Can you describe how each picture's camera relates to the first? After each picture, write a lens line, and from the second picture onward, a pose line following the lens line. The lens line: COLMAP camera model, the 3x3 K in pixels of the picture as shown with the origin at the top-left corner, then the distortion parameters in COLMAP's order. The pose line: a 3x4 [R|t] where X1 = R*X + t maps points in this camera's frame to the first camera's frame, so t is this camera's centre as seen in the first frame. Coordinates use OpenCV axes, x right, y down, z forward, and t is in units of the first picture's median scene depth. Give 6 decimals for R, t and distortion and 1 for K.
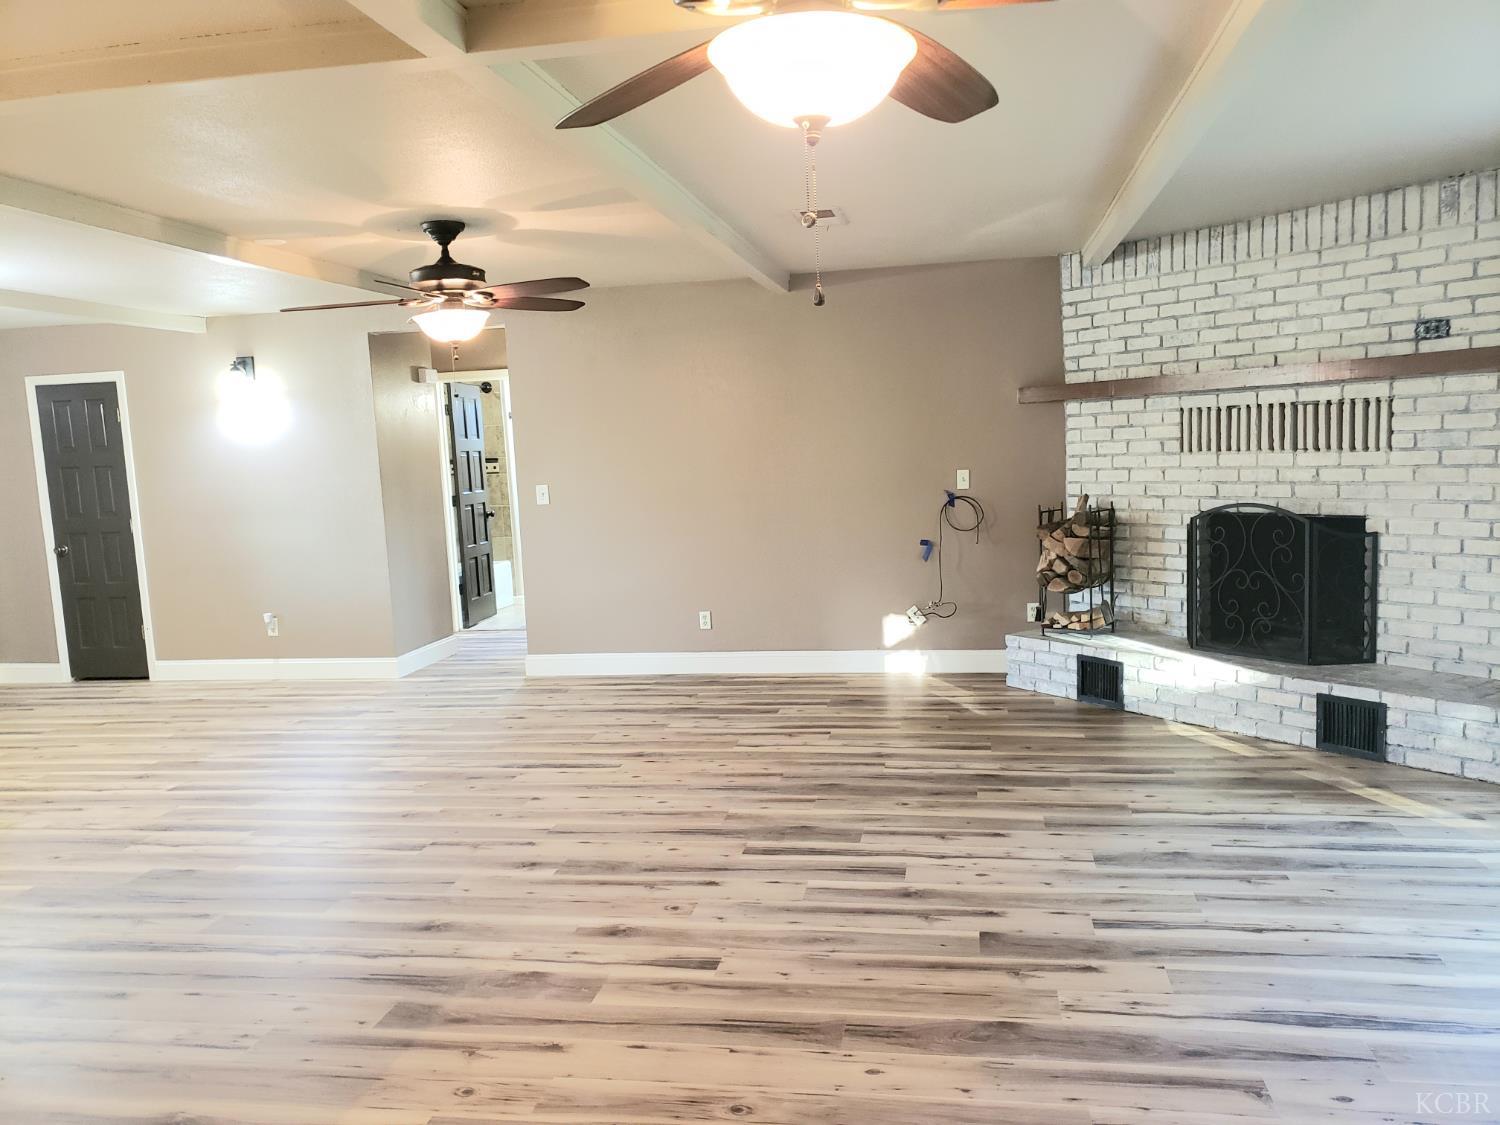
lens RADIAL K [[1165.3, 0, 769.2], [0, 1165.3, 576.4], [0, 0, 1]] dist [0.030477, -0.021174]
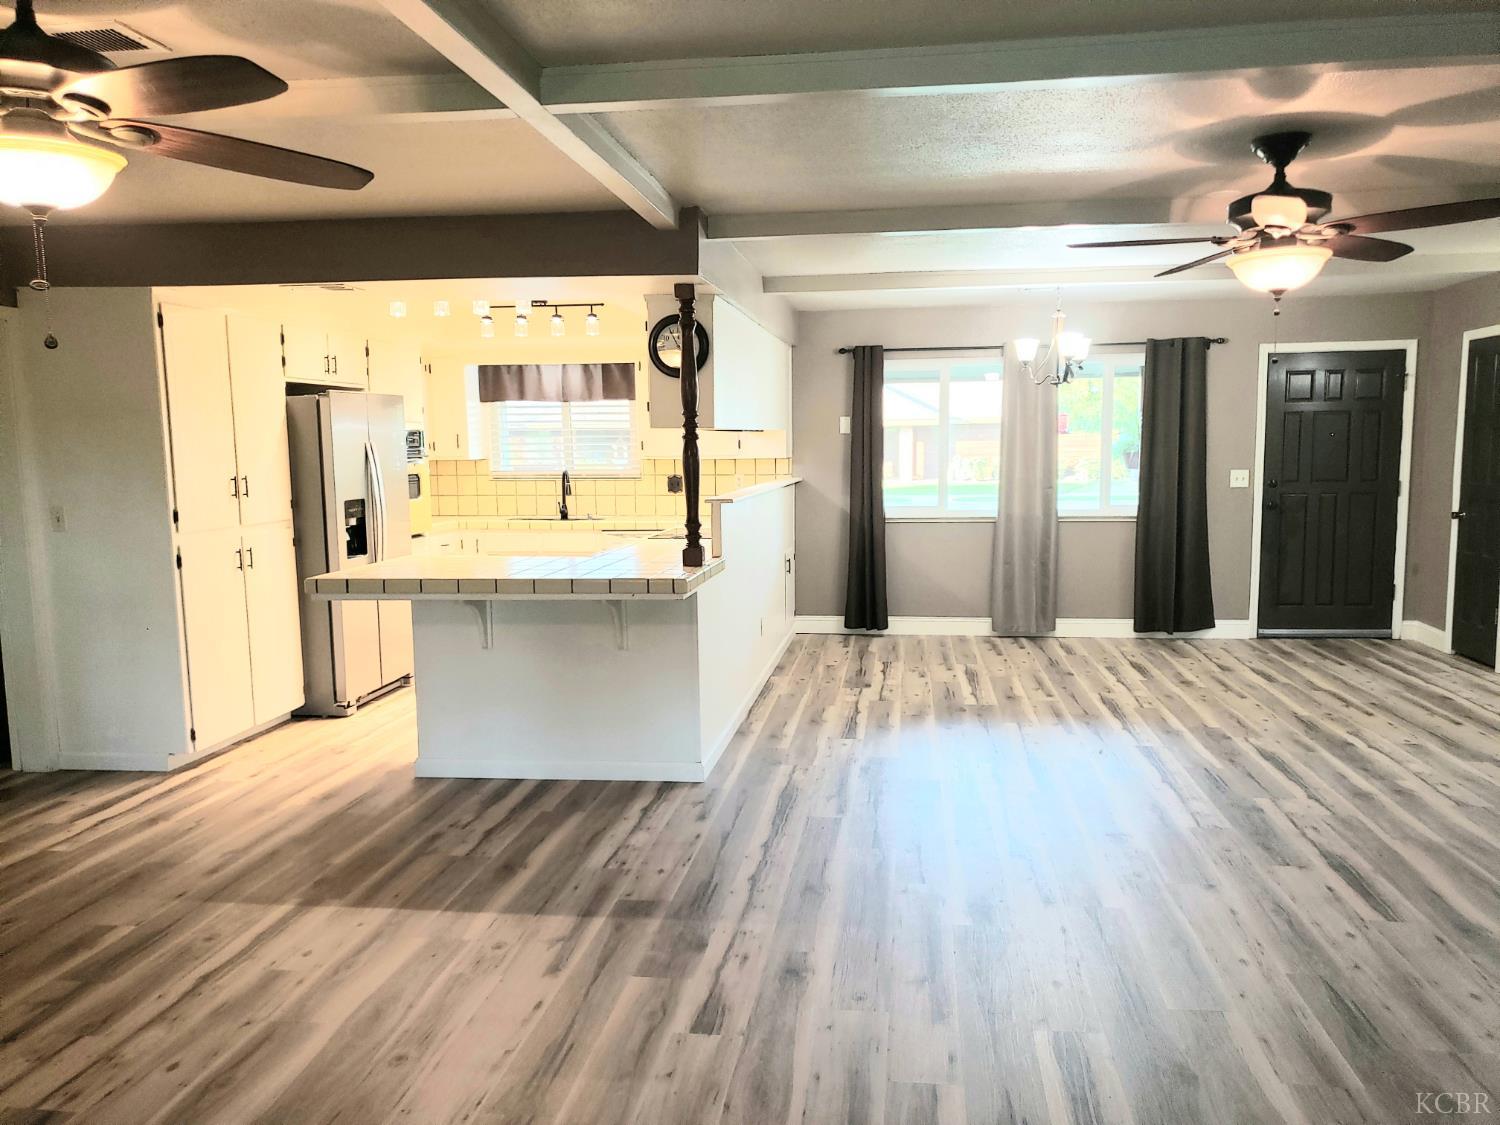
lens RADIAL K [[1165.3, 0, 770.0], [0, 1165.3, 577.0], [0, 0, 1]] dist [0.030477, -0.021174]
pose [[0.049555, 0.158970, -0.986039, 0.447558], [-0.104970, 0.982613, 0.153143, -0.085890], [0.993240, 0.095915, 0.065380, 0.551200]]
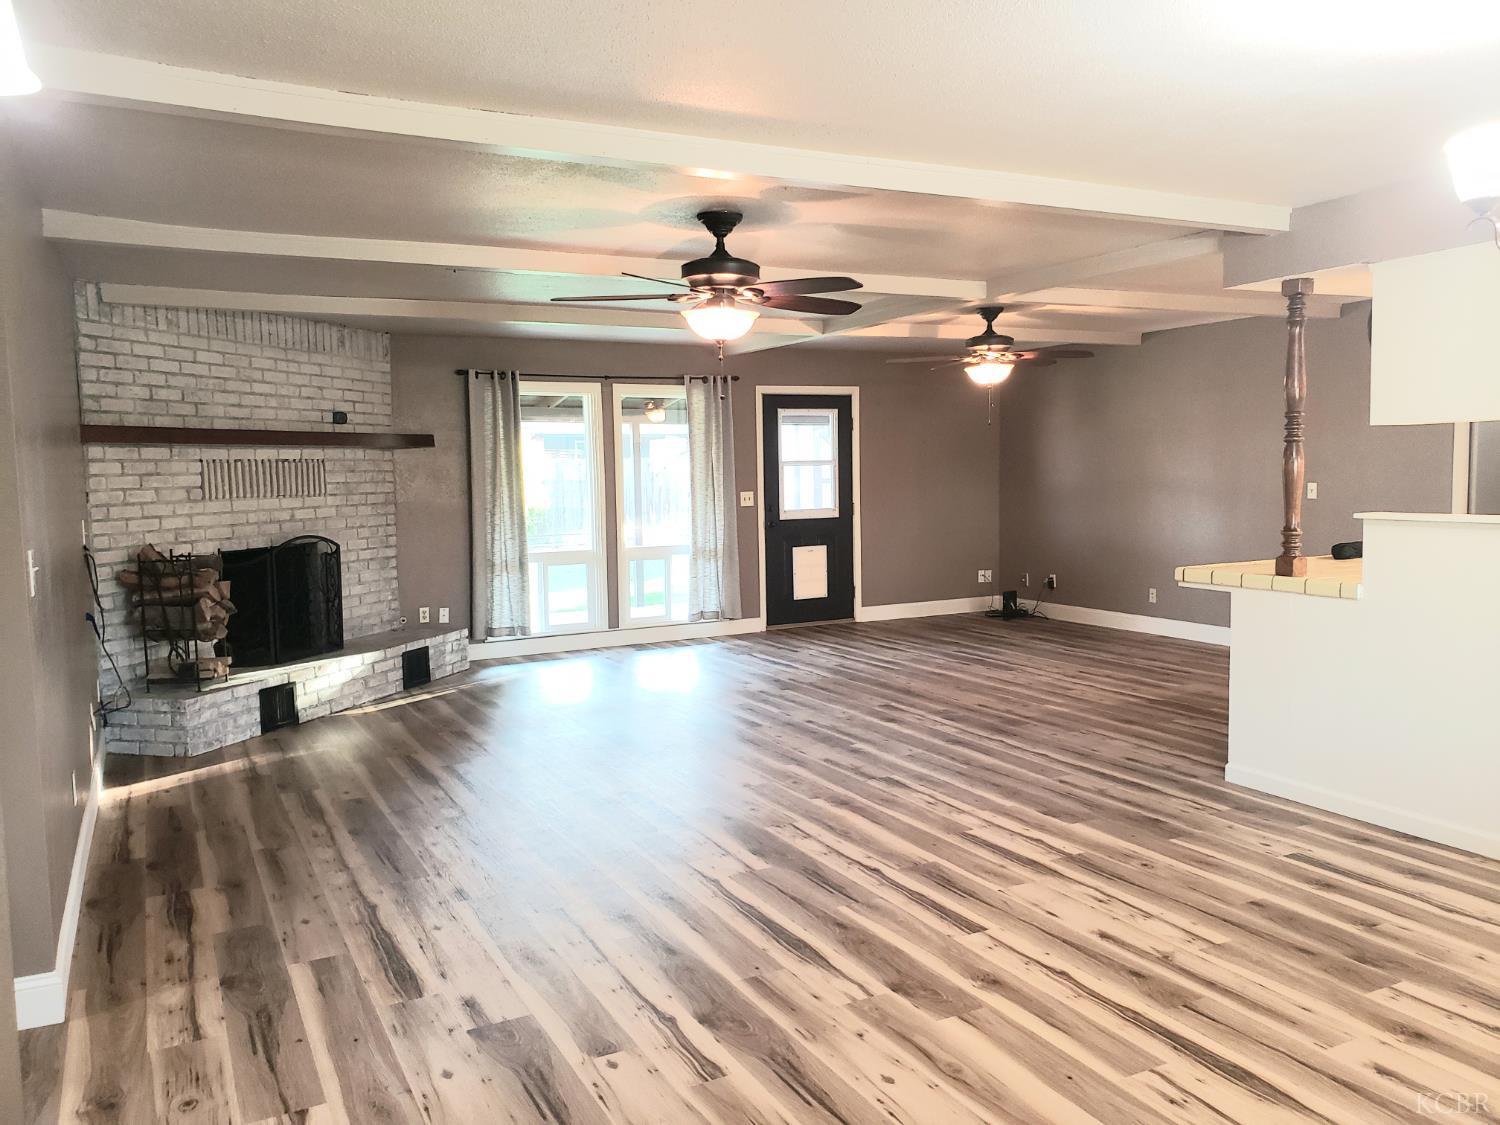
lens RADIAL K [[1165.3, 0, 758.9], [0, 1165.3, 562.5], [0, 0, 1]] dist [0.030477, -0.021174]
pose [[-0.607833, -0.009145, 0.794012, -0.902120], [0.138009, 0.983499, 0.116976, -0.113761], [-0.781980, 0.180683, -0.596541, 1.367555]]
